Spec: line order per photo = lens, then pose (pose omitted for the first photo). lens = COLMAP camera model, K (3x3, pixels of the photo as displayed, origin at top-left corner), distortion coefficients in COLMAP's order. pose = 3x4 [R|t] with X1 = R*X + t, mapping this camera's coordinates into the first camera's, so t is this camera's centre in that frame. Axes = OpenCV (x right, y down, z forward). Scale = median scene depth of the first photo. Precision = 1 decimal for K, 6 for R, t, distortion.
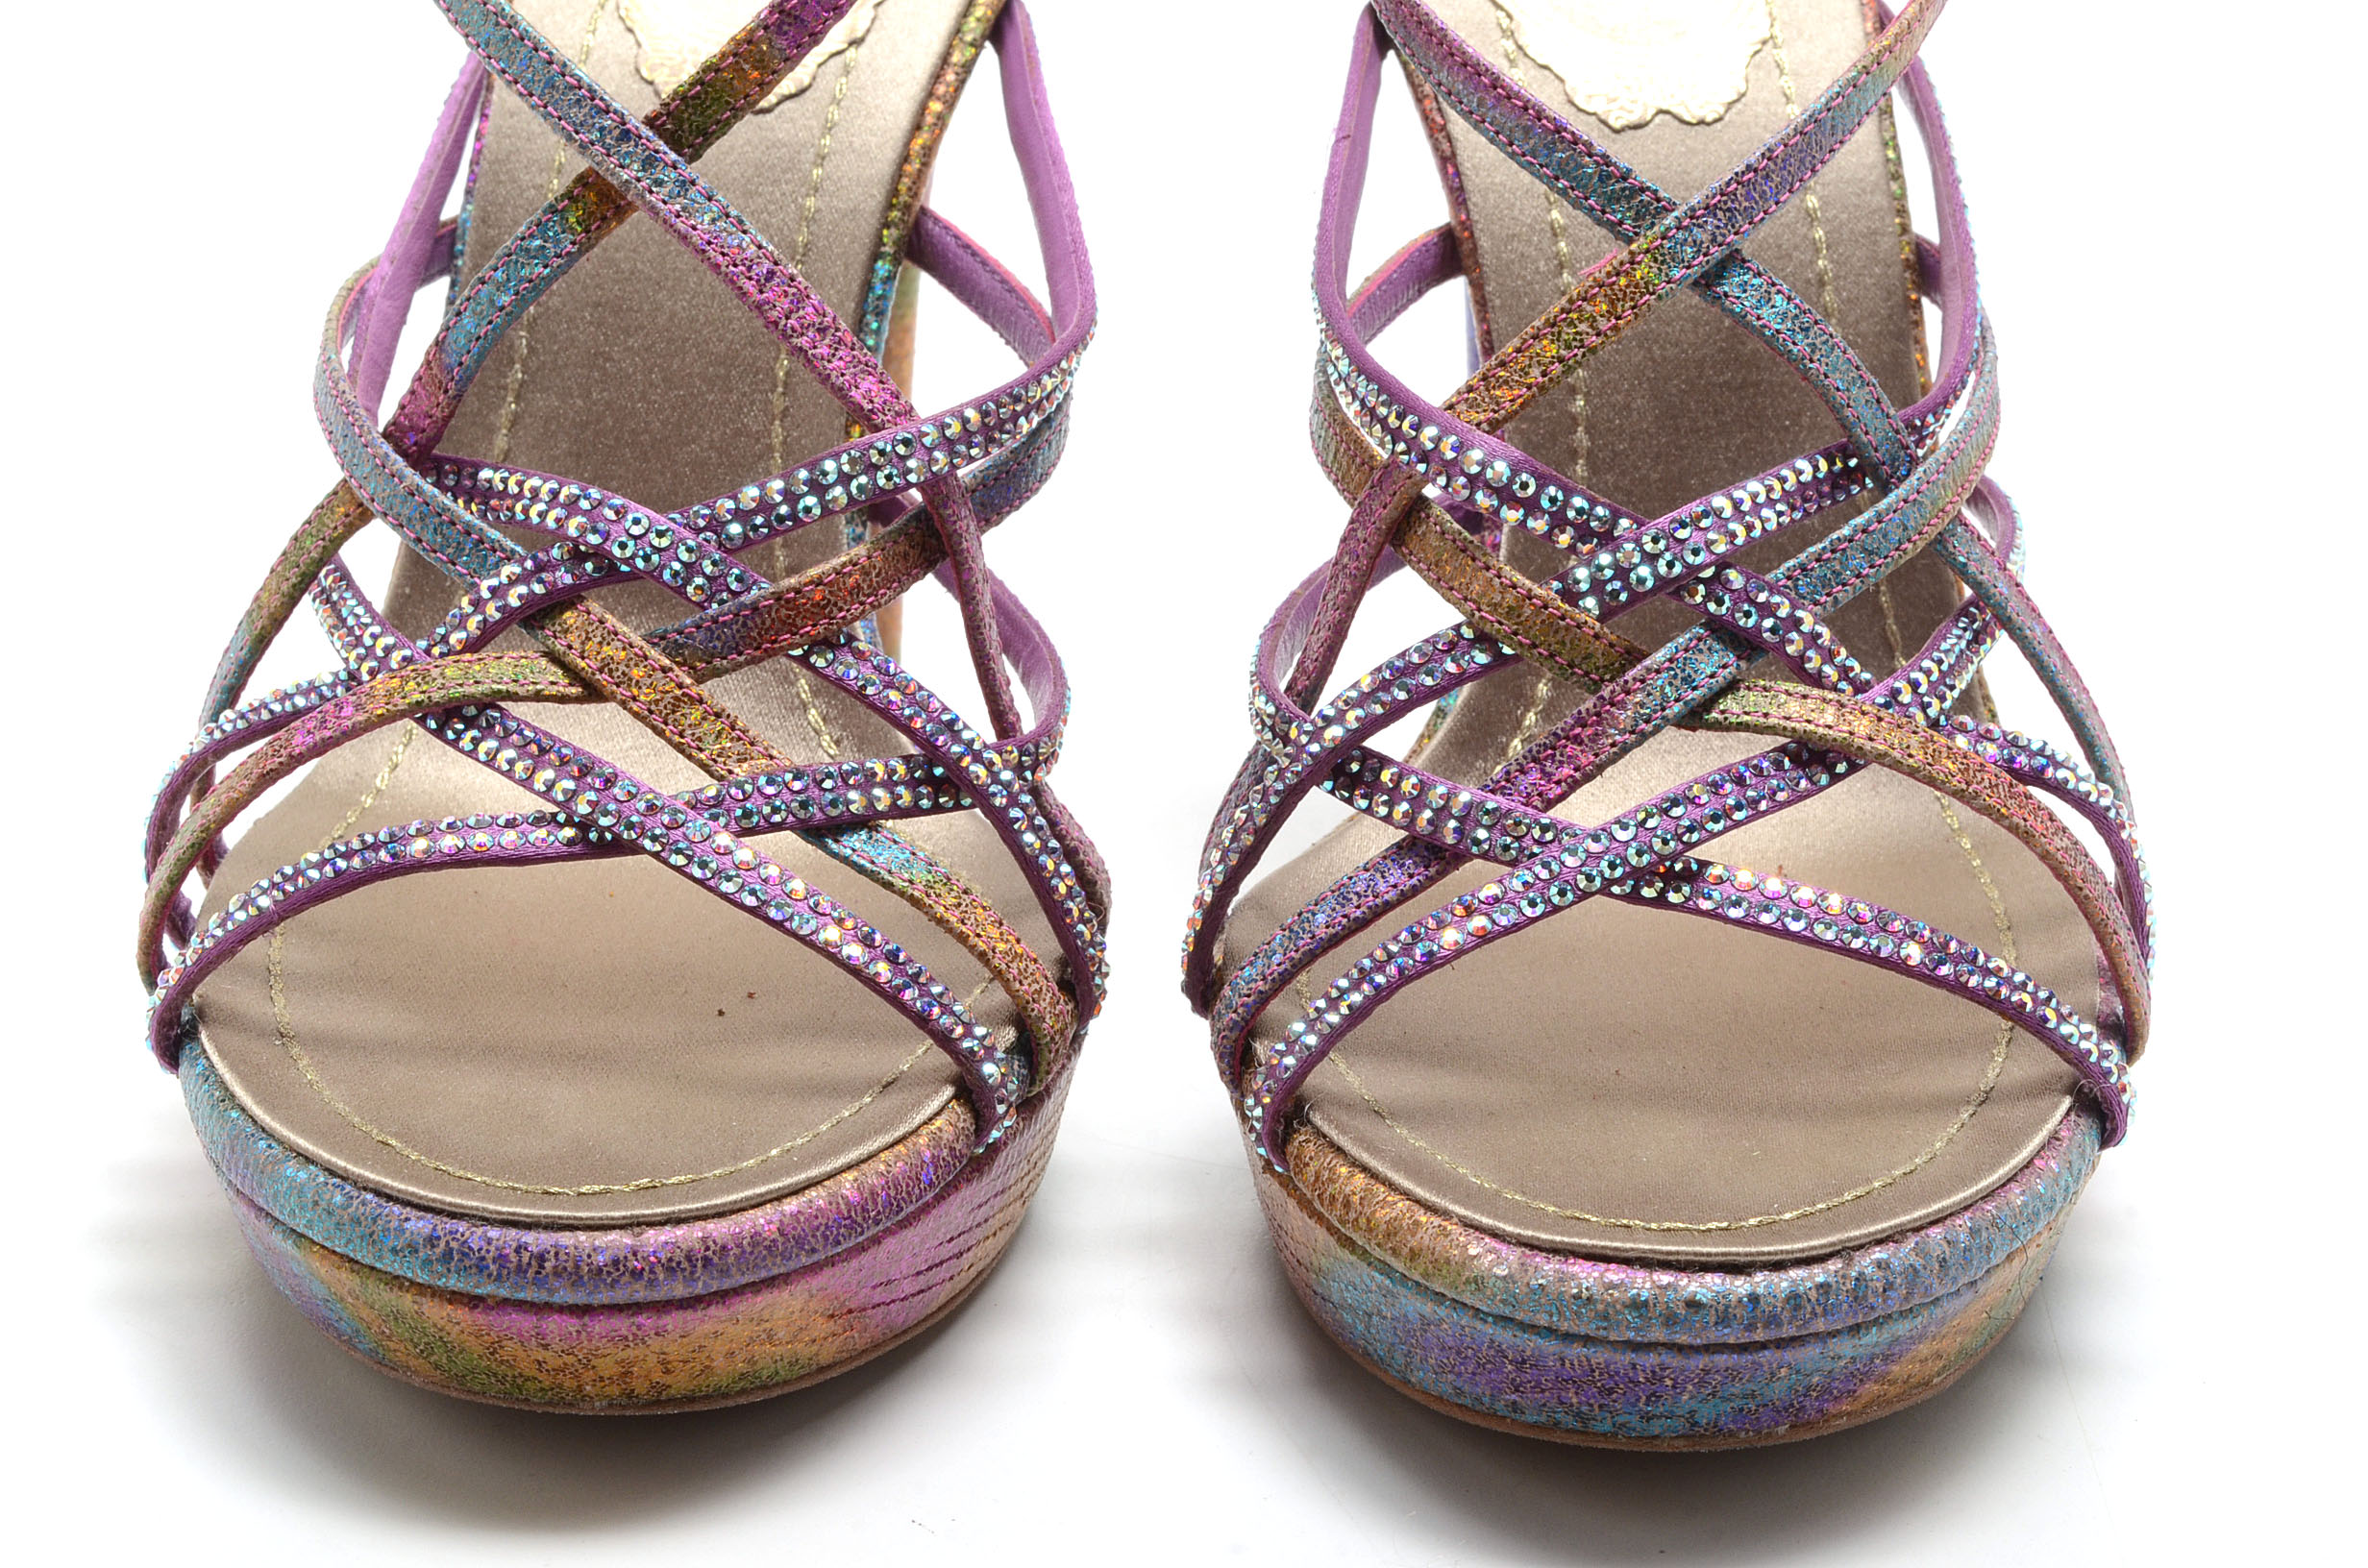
lens RADIAL K [[4798.2, 0, 1183.5], [0, 4798.2, 791.8], [0, 0, 1]] dist [0.128863, 0.000000]
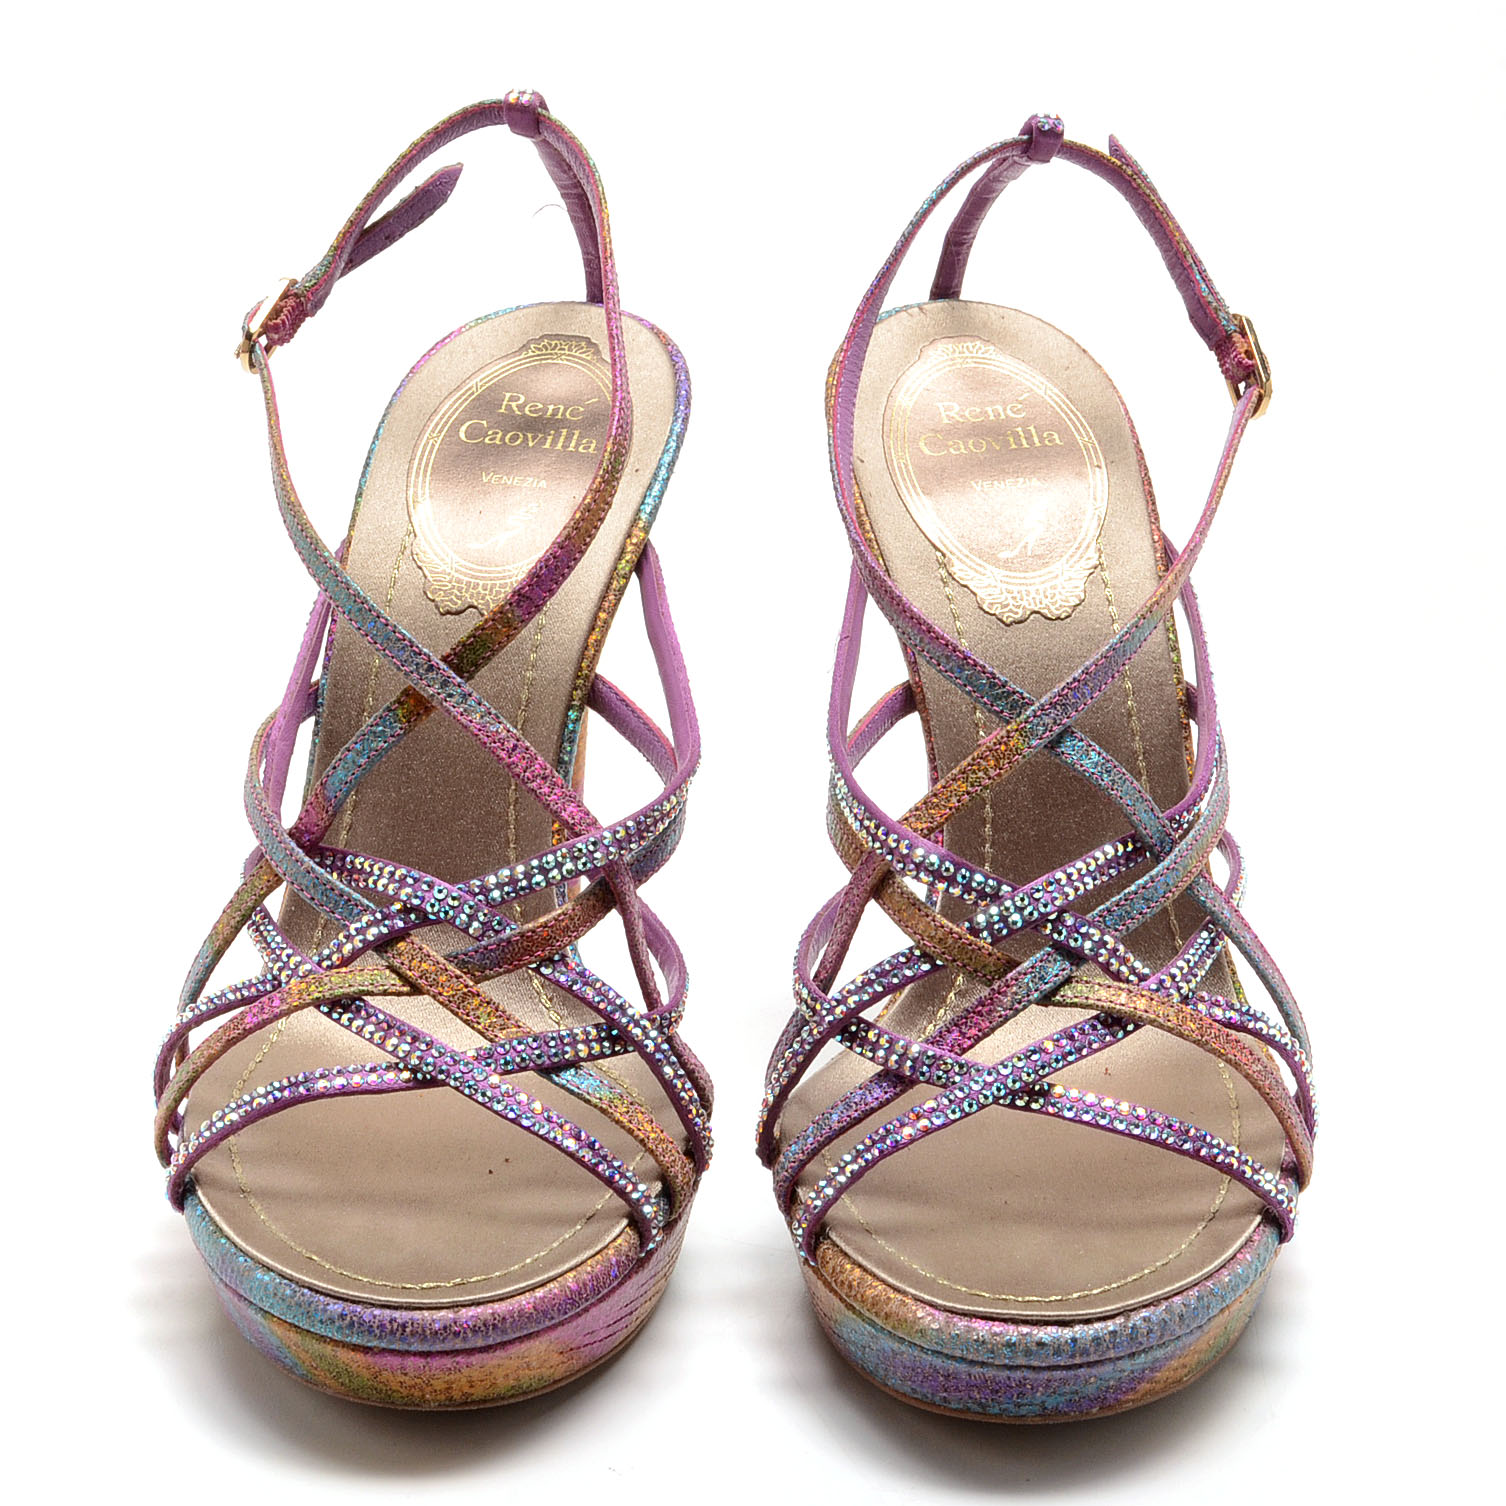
lens RADIAL K [[3969.7, 0, 755.4], [0, 3969.7, 749.5], [0, 0, 1]] dist [0.076584, 0.000000]
pose [[0.999921, -0.012553, 0.000711, 0.000300], [0.012561, 0.999847, -0.012169, -0.090230], [-0.000558, 0.012177, 0.999926, -0.449468]]
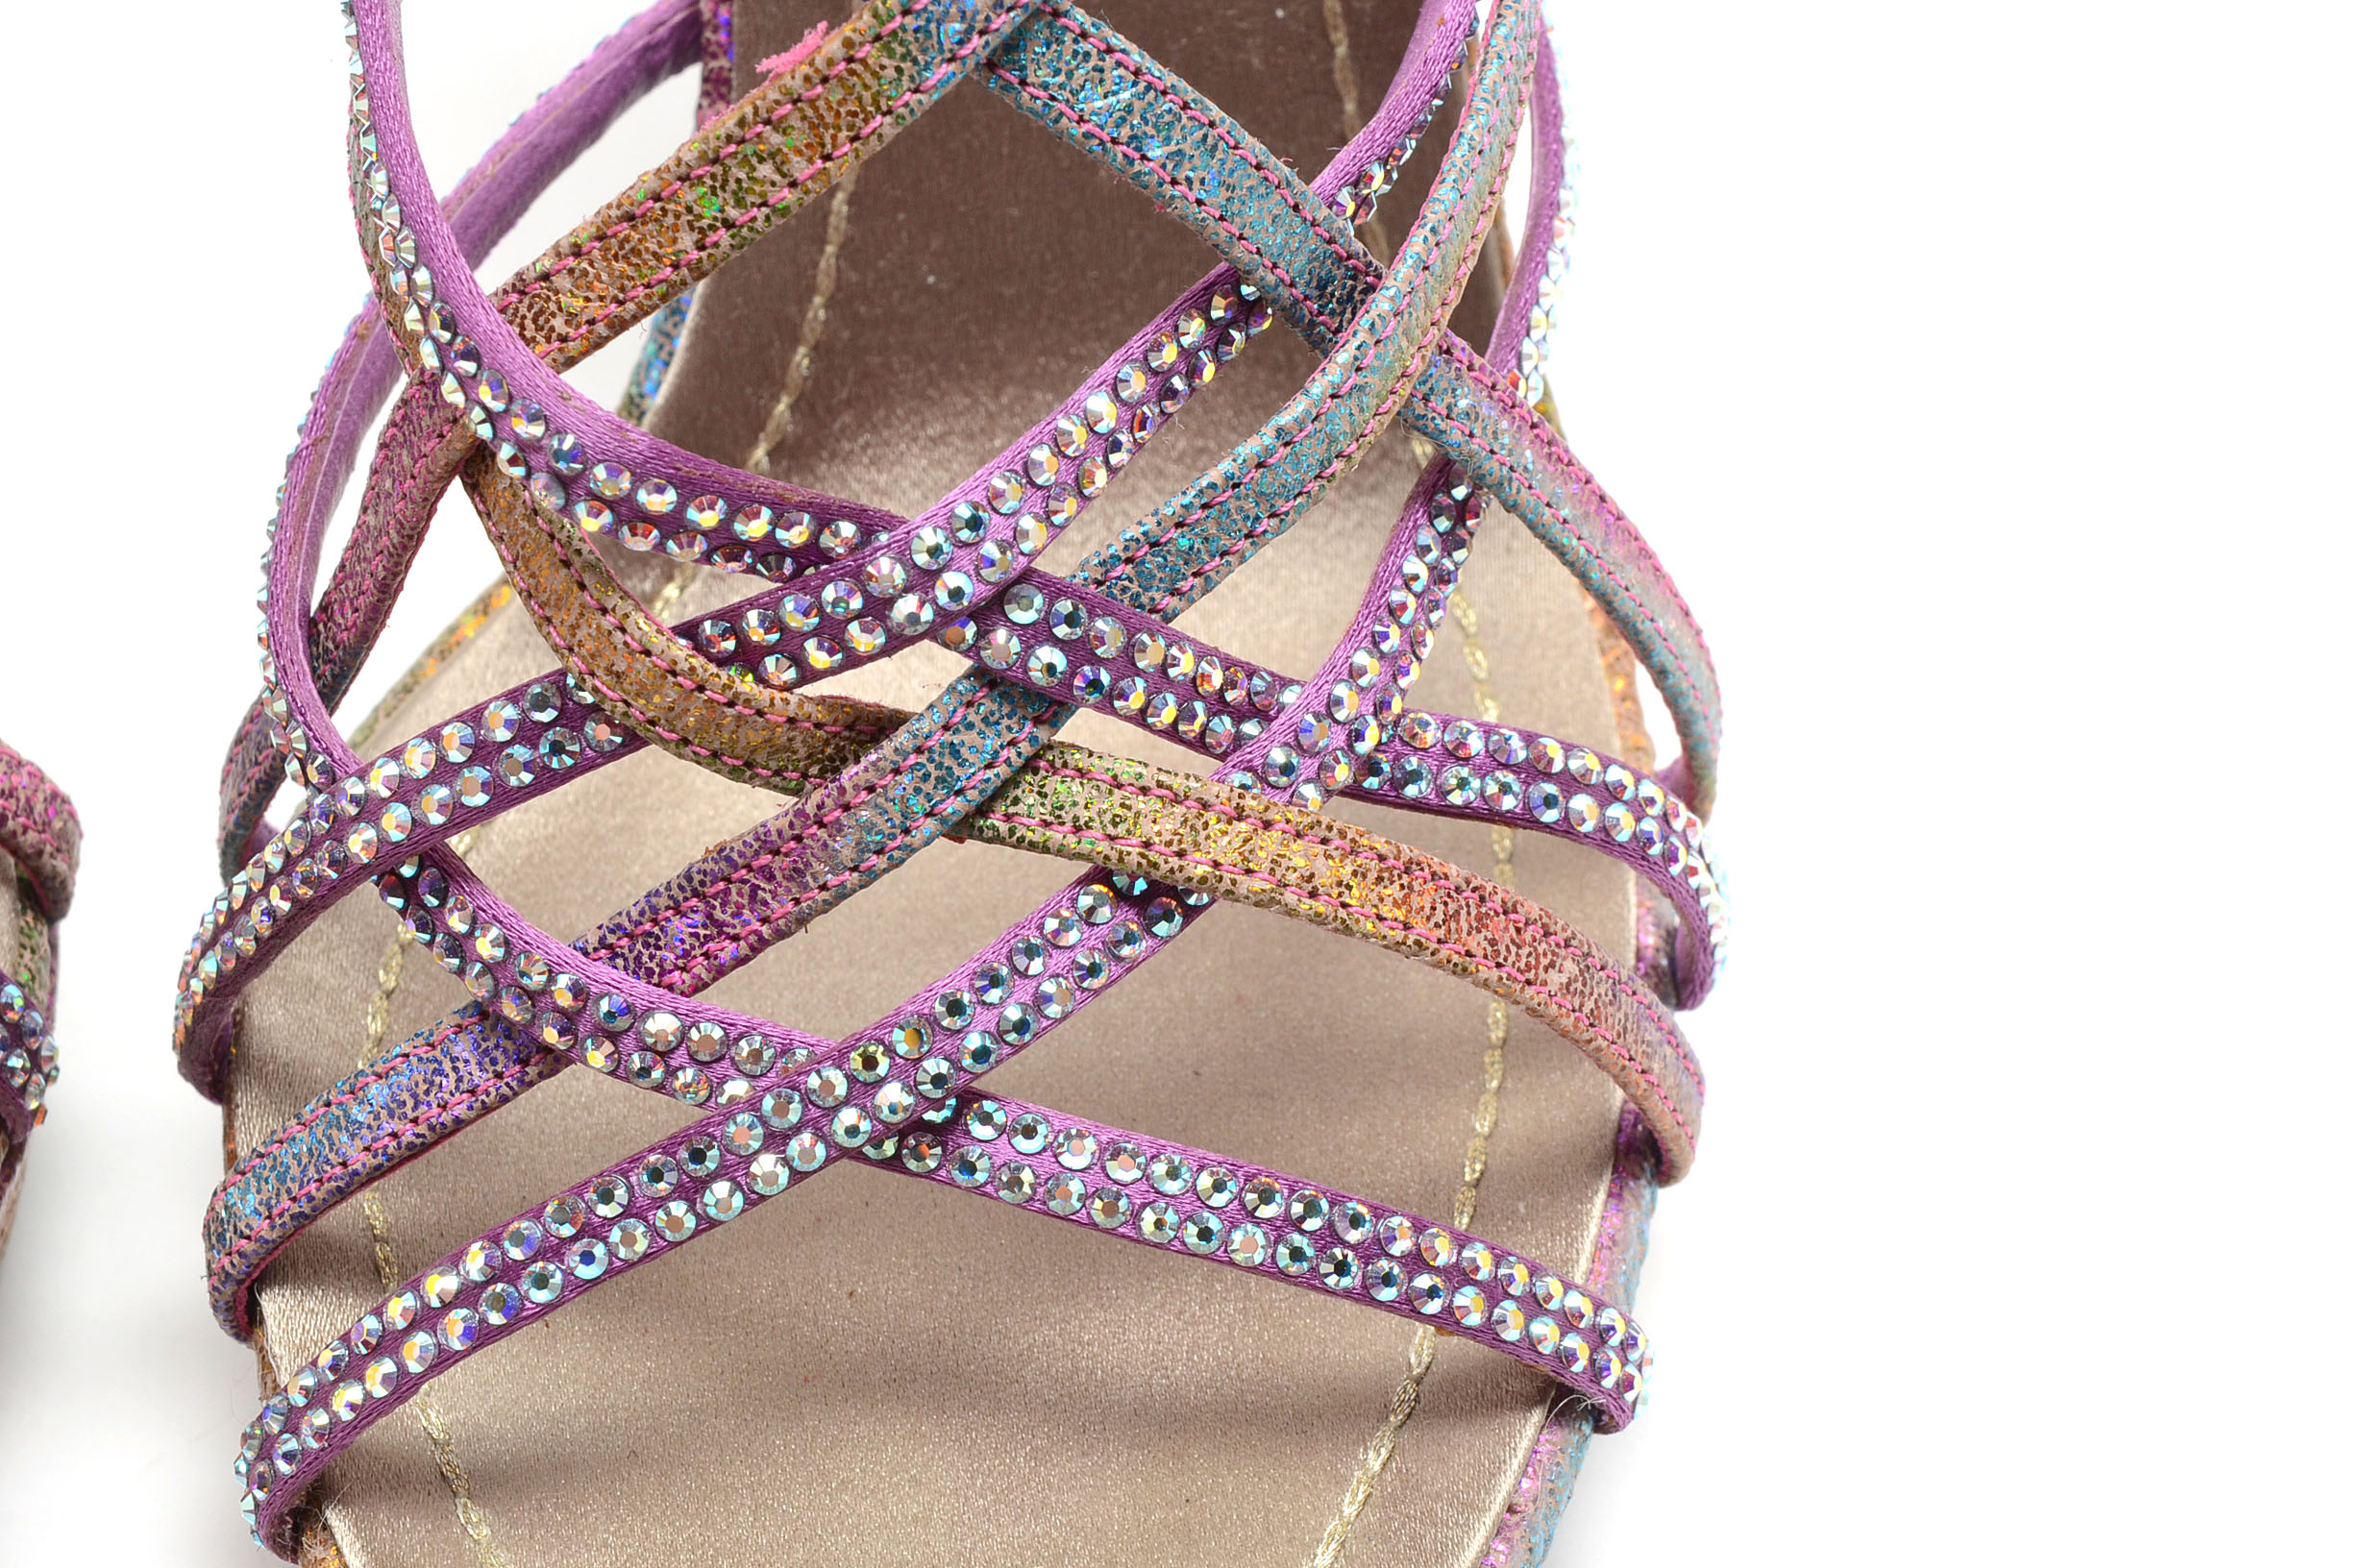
lens RADIAL K [[5318.7, 0, 1173.3], [0, 5318.7, 786.1], [0, 0, 1]] dist [0.092481, 0.000000]
pose [[0.999112, -0.015887, 0.039025, 0.106837], [-0.005066, 0.874187, 0.485563, -0.342885], [-0.041829, -0.485329, 0.873330, 0.419263]]
